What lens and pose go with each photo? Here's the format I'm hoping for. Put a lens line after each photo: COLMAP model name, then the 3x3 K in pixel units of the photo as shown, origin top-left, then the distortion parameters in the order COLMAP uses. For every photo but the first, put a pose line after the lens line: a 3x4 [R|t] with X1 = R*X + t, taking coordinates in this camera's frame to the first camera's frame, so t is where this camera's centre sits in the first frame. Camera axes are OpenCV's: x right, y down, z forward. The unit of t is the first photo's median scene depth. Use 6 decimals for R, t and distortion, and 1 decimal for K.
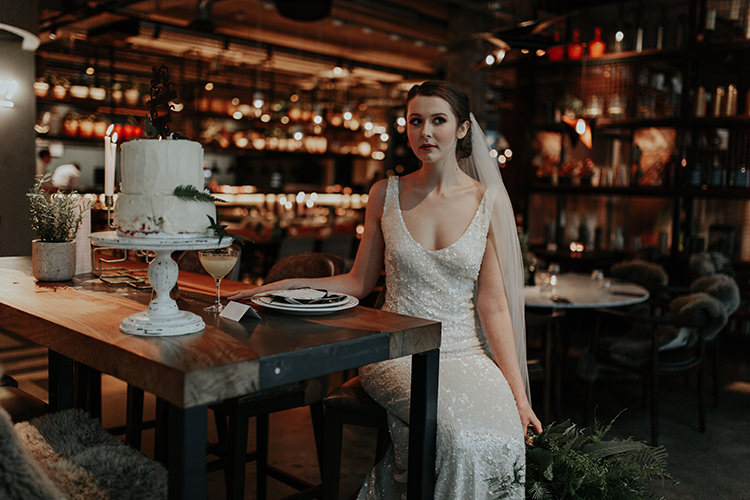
lens RADIAL K [[720.8, 0, 375.0], [0, 720.8, 250.0], [0, 0, 1]] dist [0.005108, 0.003382]
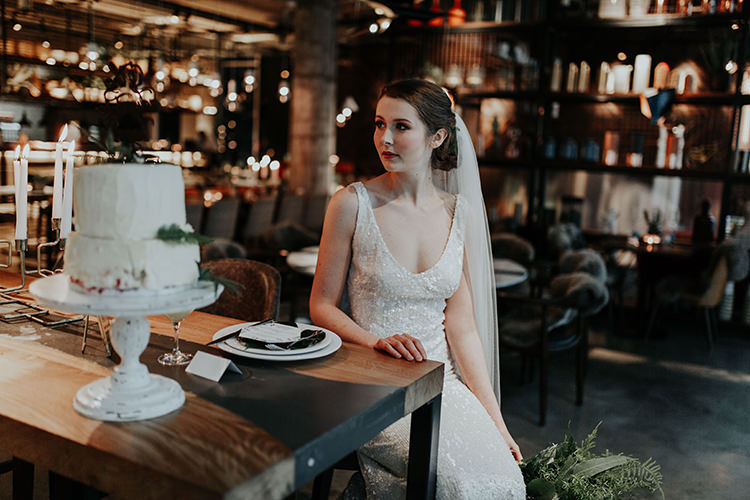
lens RADIAL K [[725.4, 0, 376.9], [0, 725.4, 247.0], [0, 0, 1]] dist [0.006205, 0.023598]
pose [[0.968478, -0.017249, 0.248500, -0.077606], [0.001872, 0.998075, 0.061985, -0.036561], [-0.249090, -0.059566, 0.966647, 0.062072]]
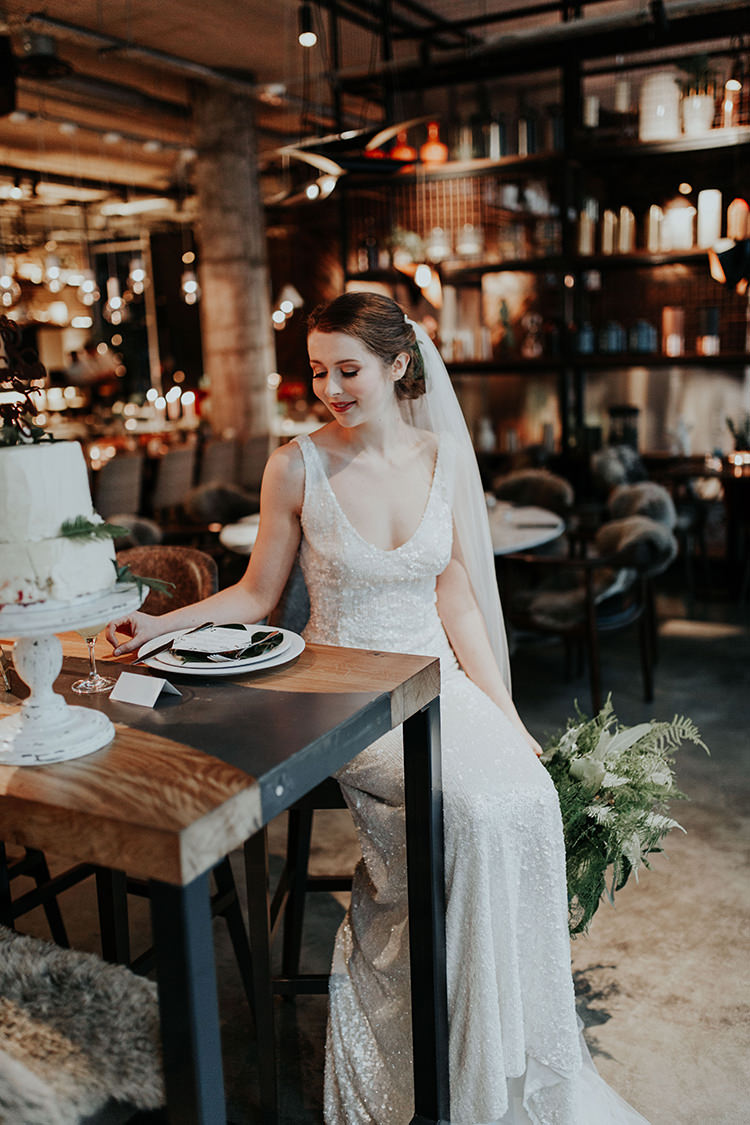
lens RADIAL K [[1088.2, 0, 375.0], [0, 1088.2, 562.5], [0, 0, 1]] dist [0.006205, 0.023598]
pose [[0.957235, -0.121612, 0.262509, -0.085480], [0.092764, 0.988471, 0.119665, -0.044912], [-0.274035, -0.090196, 0.957481, 0.010702]]
